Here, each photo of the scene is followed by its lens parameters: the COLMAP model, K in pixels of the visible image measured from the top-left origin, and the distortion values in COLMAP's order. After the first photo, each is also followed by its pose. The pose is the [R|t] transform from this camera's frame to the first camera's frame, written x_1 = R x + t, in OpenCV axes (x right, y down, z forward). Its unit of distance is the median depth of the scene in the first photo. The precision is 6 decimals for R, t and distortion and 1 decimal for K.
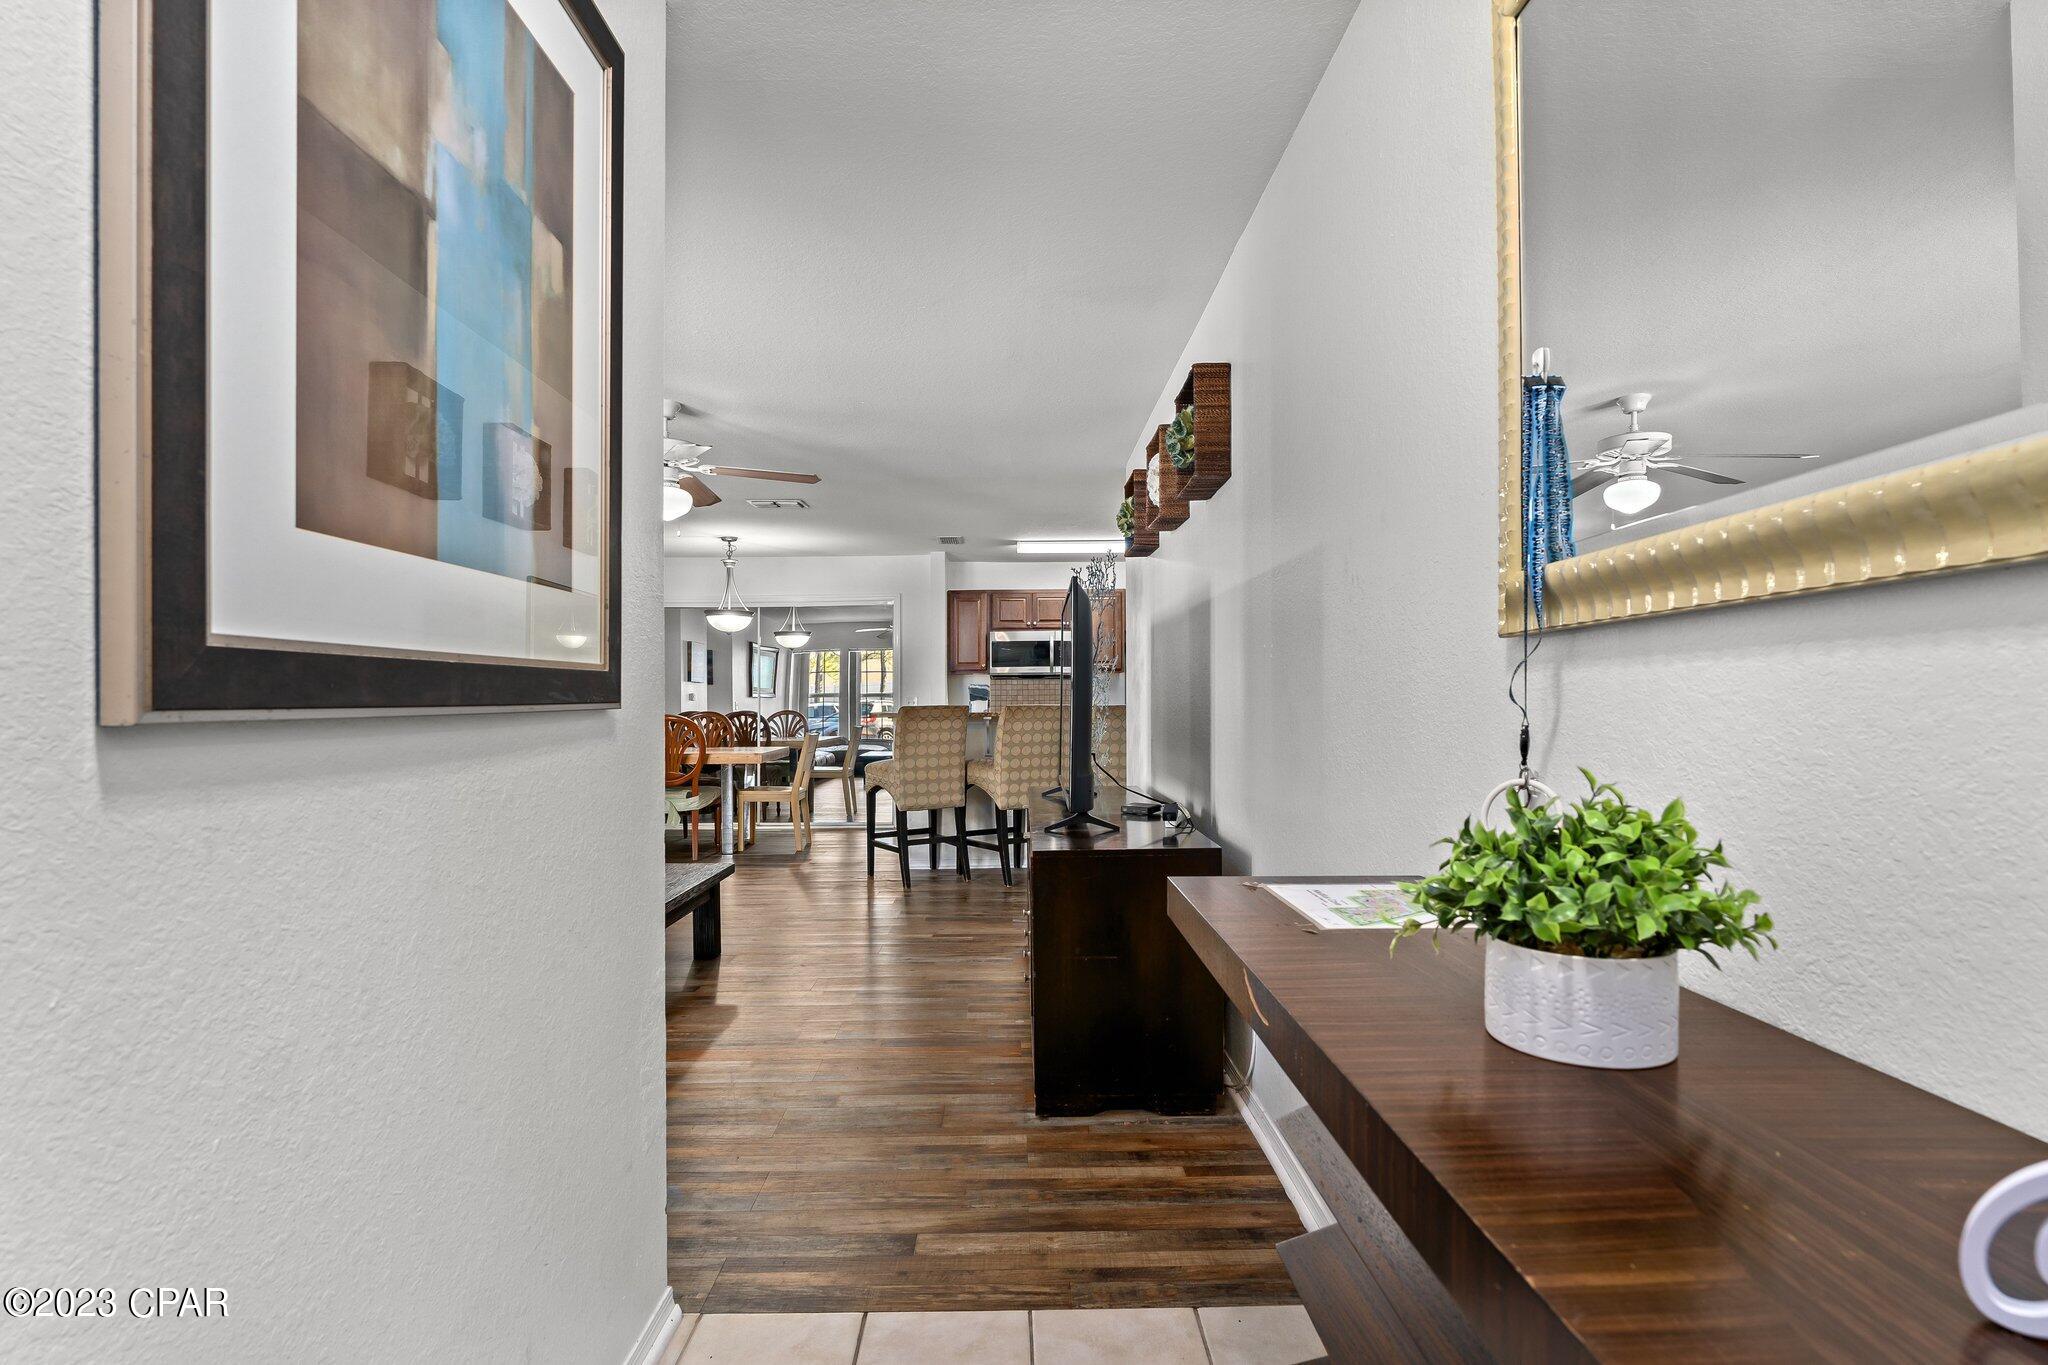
lens RADIAL K [[993.7, 0, 1023.5], [0, 993.7, 684.0], [0, 0, 1]] dist [-0.001848, -0.000049]
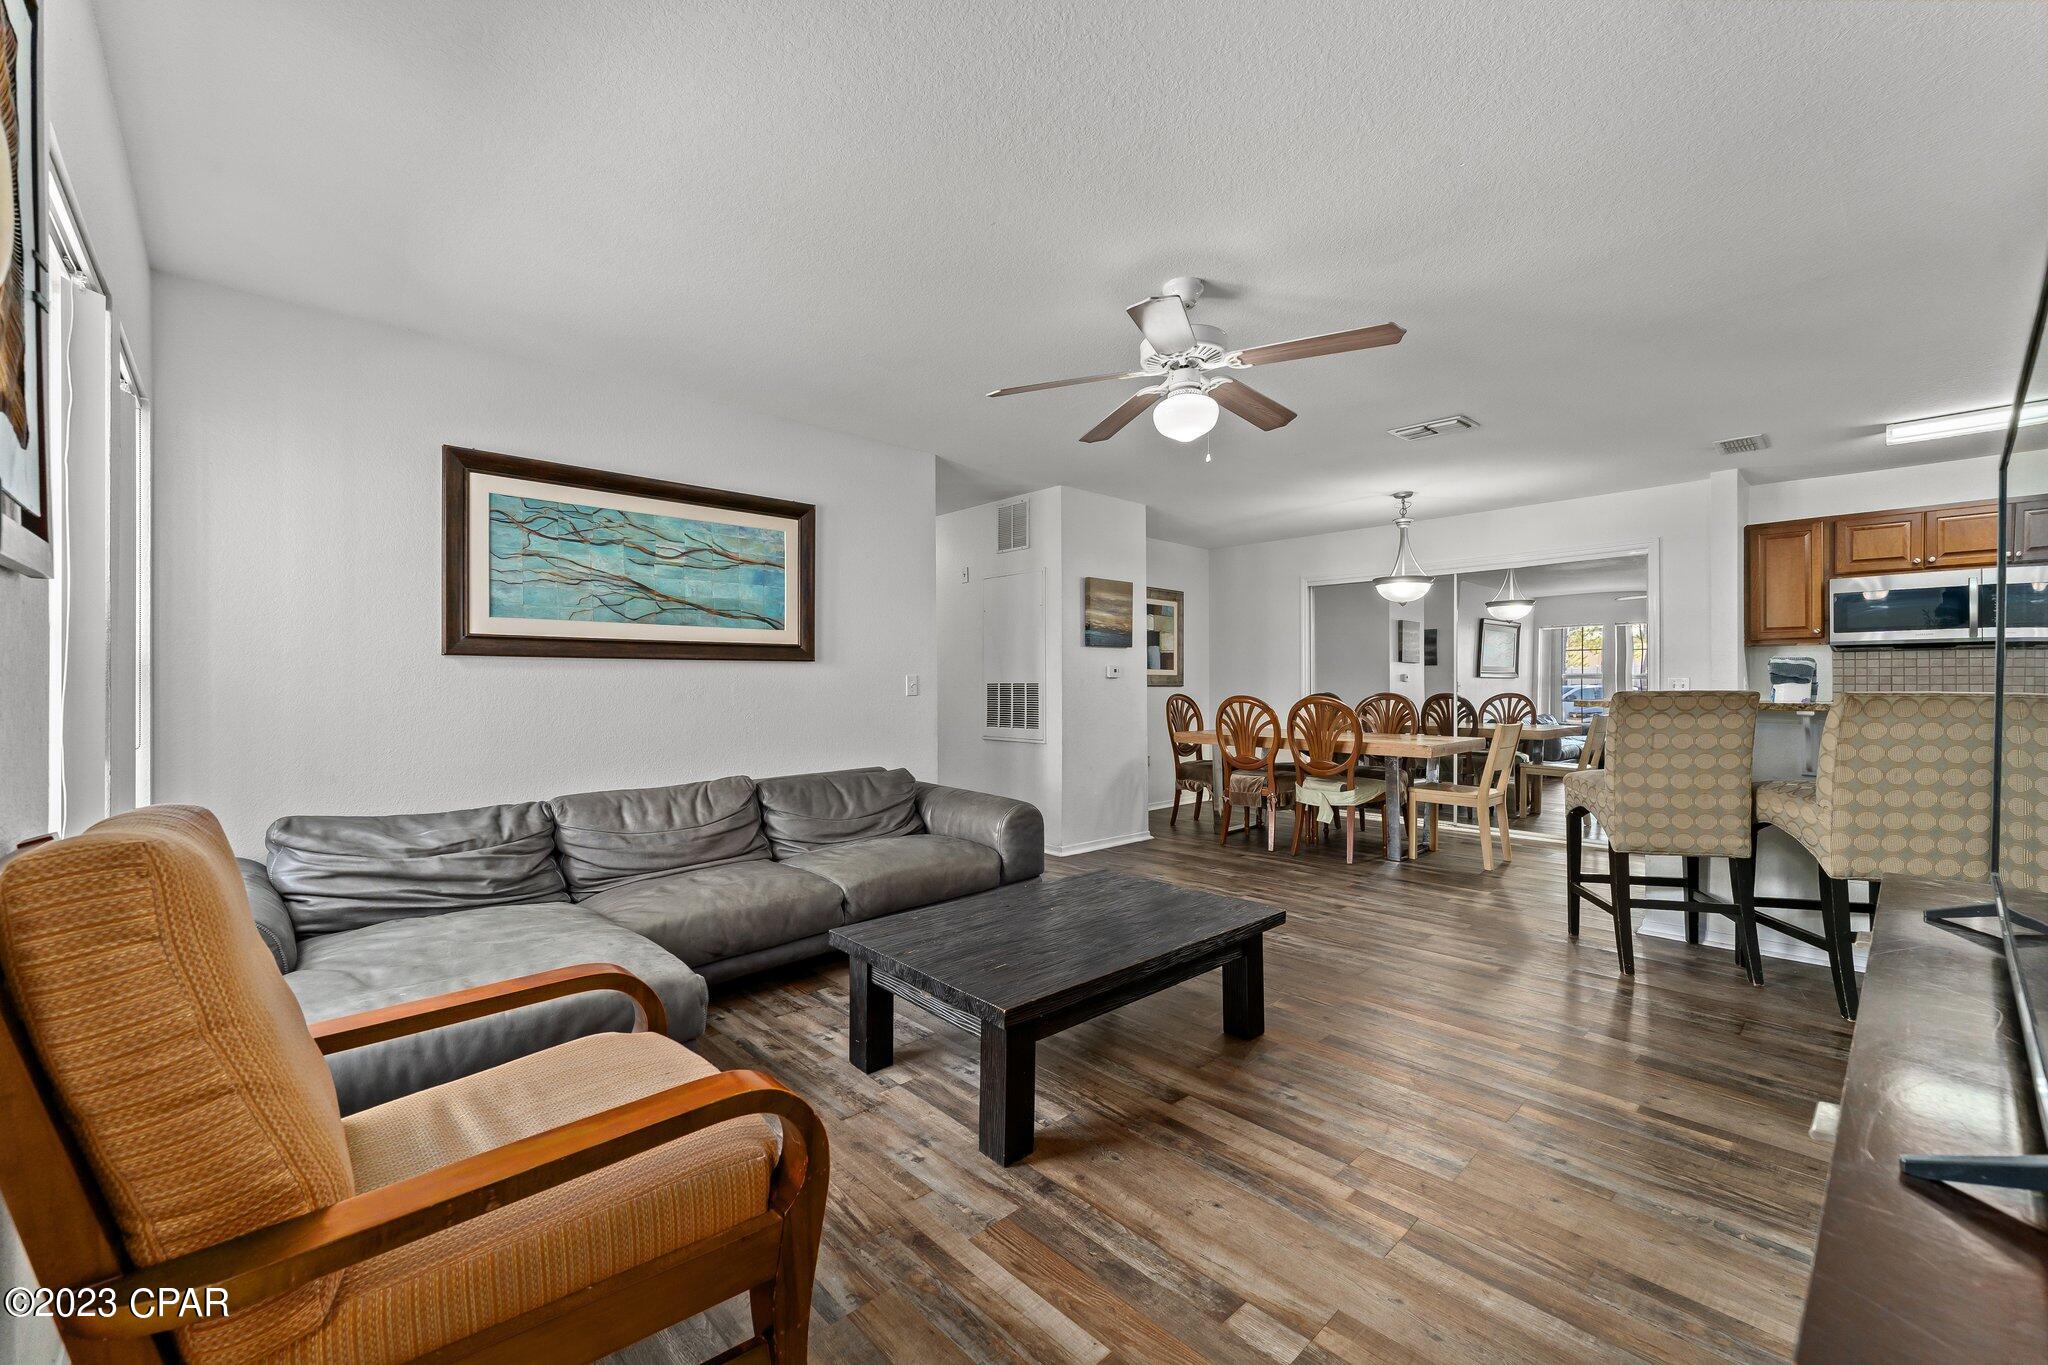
lens RADIAL K [[834.4, 0, 1034.5], [0, 834.4, 671.0], [0, 0, 1]] dist [0.014574, -0.000398]
pose [[0.688572, -0.001837, -0.725165, 0.012812], [0.005880, 0.999978, 0.003051, 0.004414], [0.725144, -0.006365, 0.688568, 0.313912]]
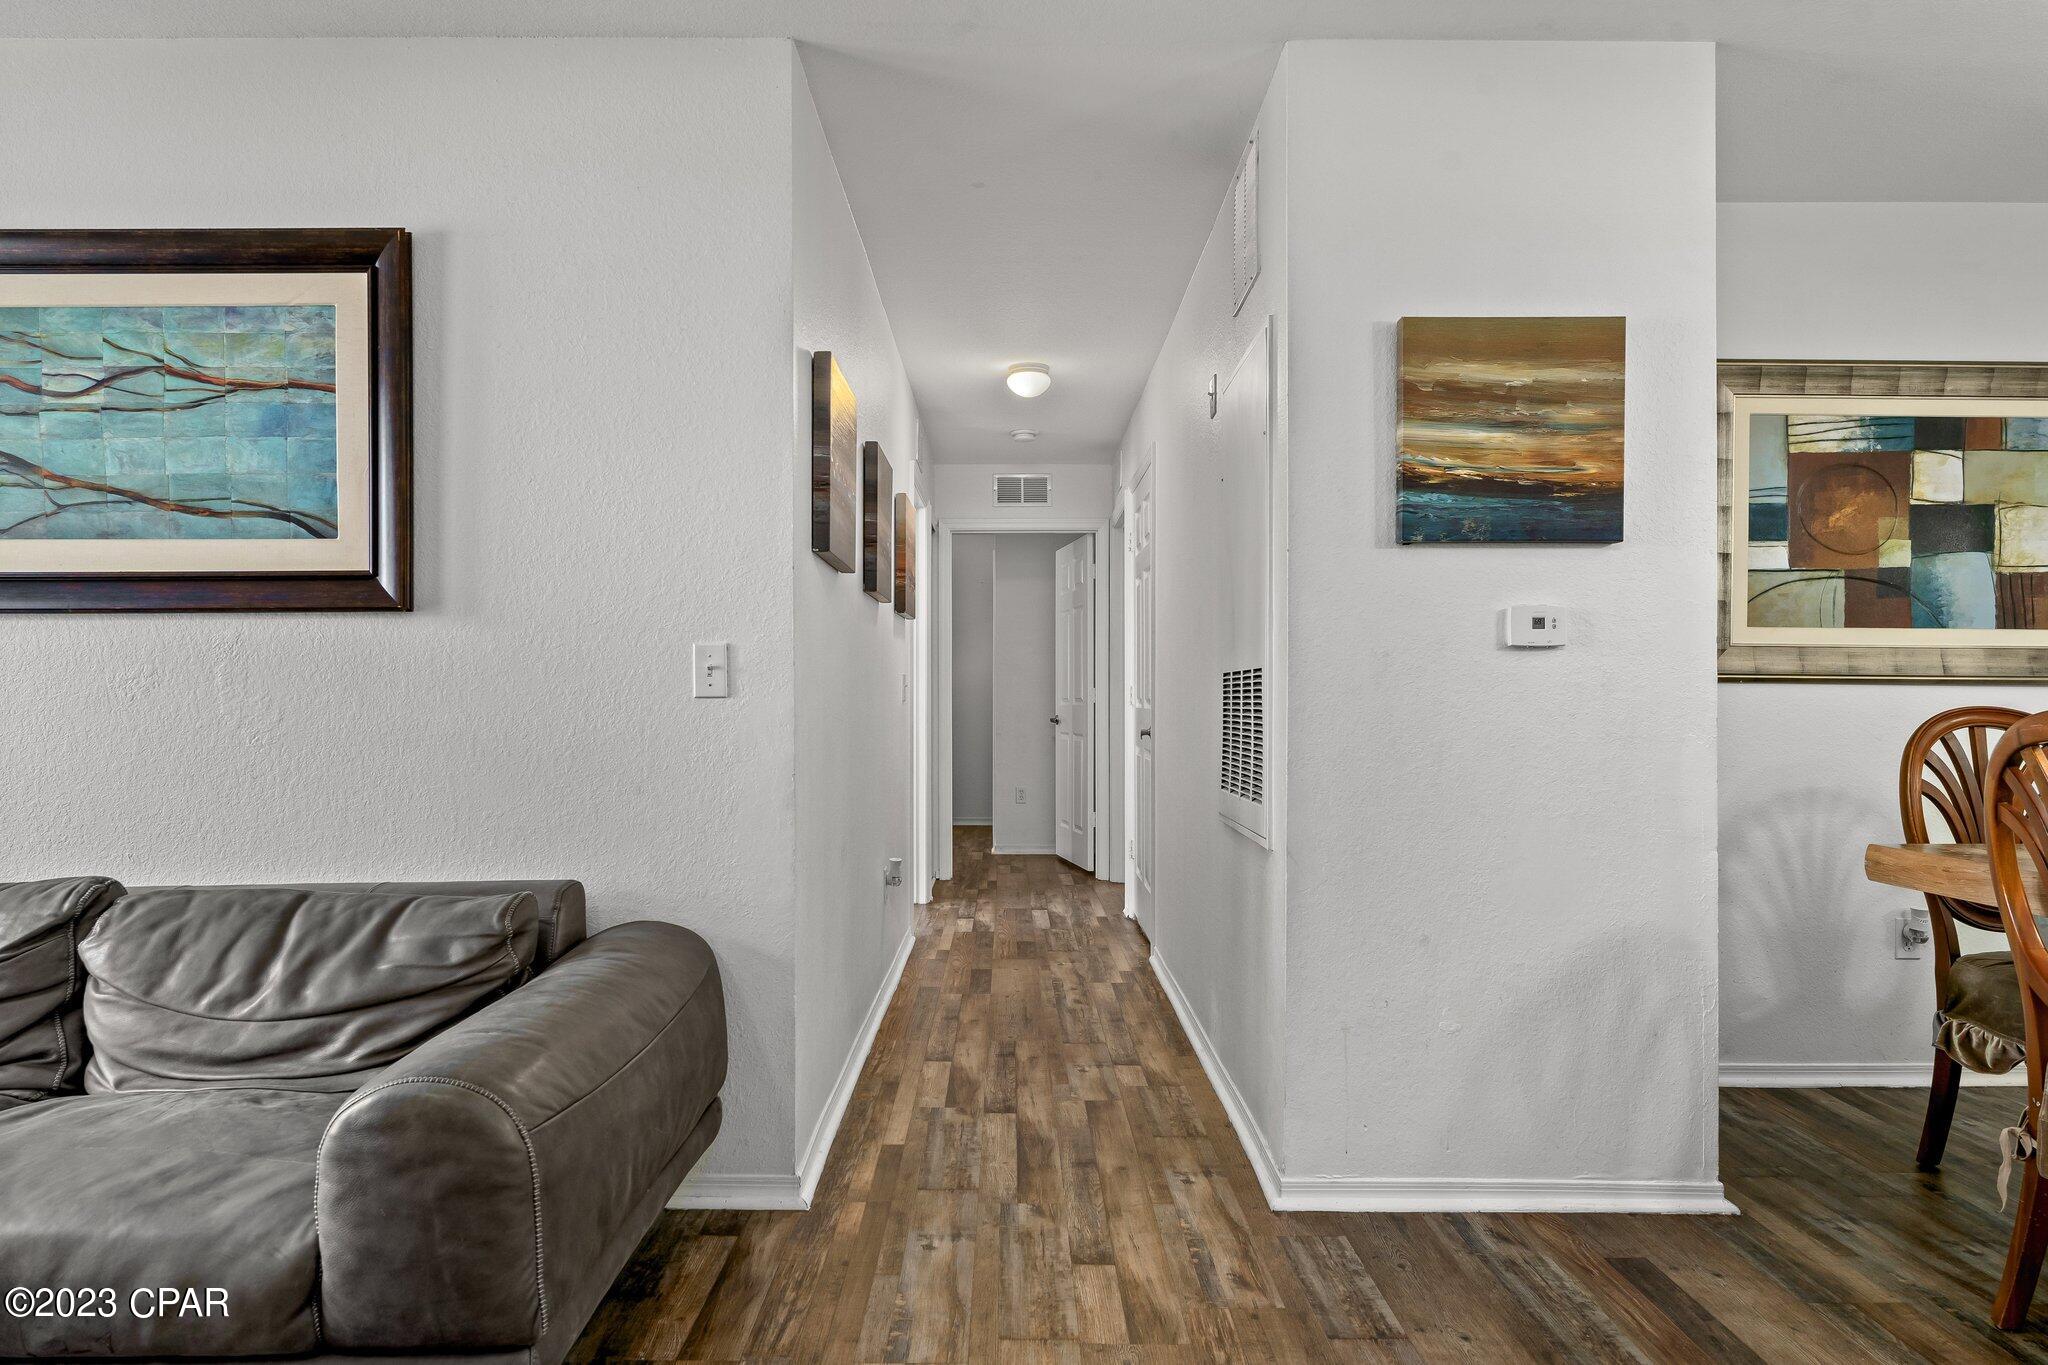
lens RADIAL K [[1220.0, 0, 1022.3], [0, 1220.0, 709.4], [0, 0, 1]] dist [0.002136, -0.005331]
pose [[-0.011665, 0.017535, -0.999778, -0.180024], [0.015525, 0.999729, 0.017353, 0.025022], [0.999811, -0.015319, -0.011935, 0.818740]]
